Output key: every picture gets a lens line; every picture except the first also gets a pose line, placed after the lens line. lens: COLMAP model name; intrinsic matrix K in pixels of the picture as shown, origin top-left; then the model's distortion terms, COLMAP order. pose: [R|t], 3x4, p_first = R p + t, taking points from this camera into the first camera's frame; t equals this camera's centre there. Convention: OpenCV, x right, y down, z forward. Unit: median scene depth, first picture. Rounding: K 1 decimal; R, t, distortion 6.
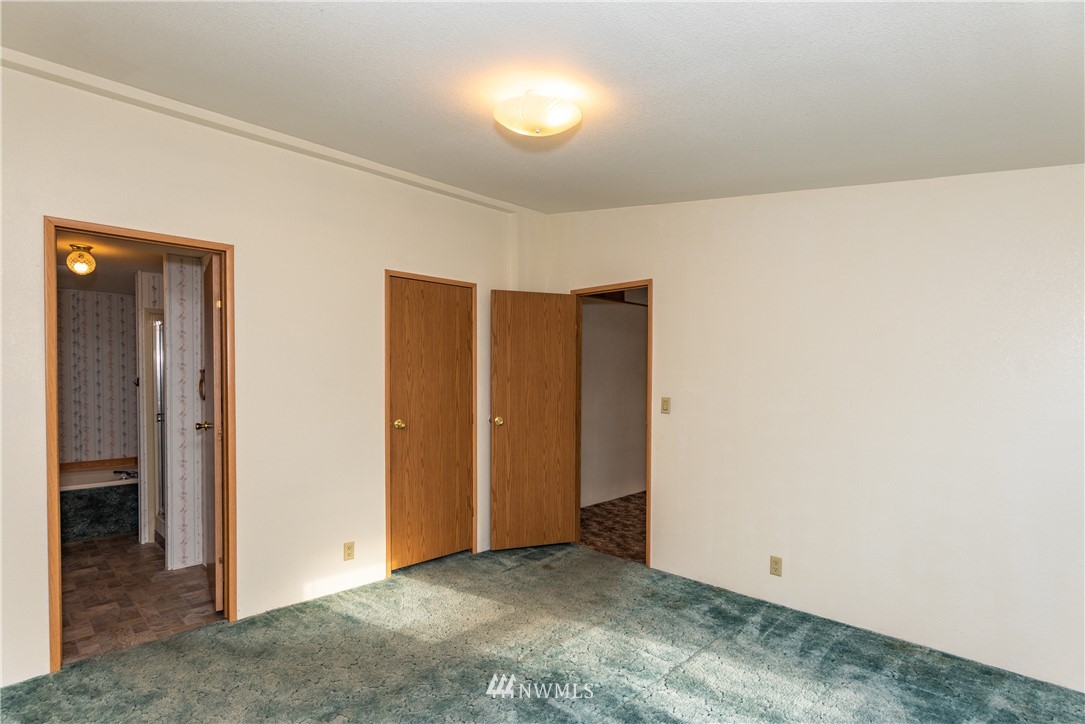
lens RADIAL K [[550.6, 0, 544.4], [0, 550.6, 372.5], [0, 0, 1]] dist [-0.004903, 0.000741]
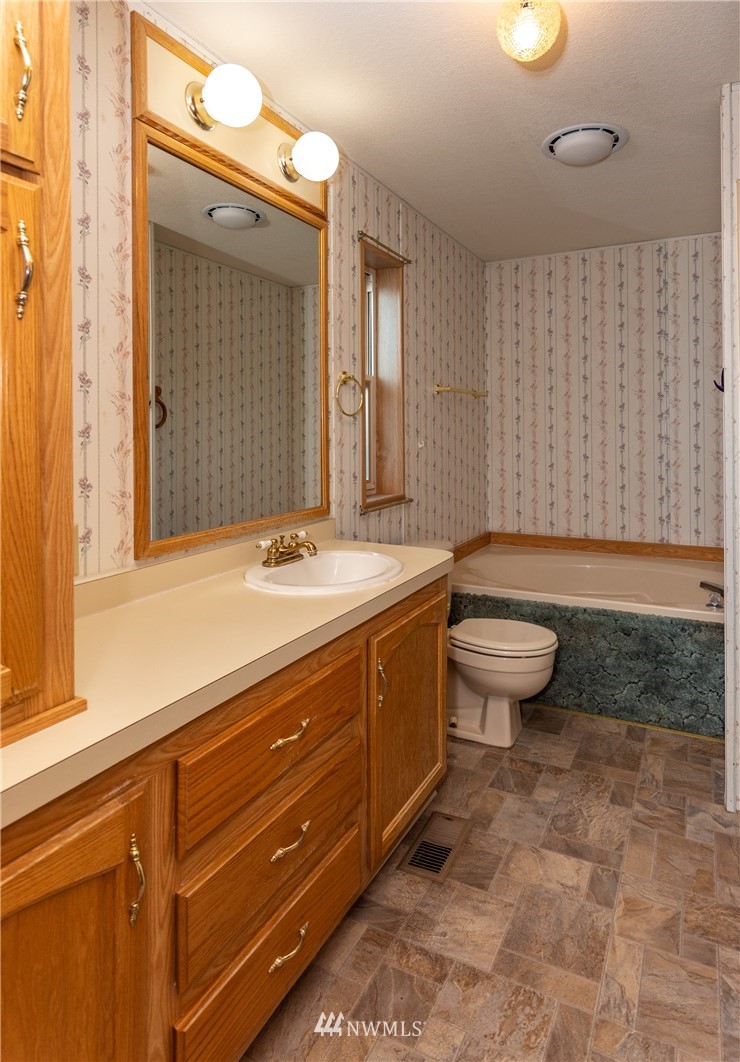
lens RADIAL K [[629.8, 0, 389.5], [0, 629.8, 433.5], [0, 0, 1]] dist [-0.020655, -0.000733]
pose [[0.320526, 0.010419, -0.947182, -0.333571], [0.006348, 0.999893, 0.013147, 0.039566], [0.947218, -0.010226, 0.320426, 0.529687]]
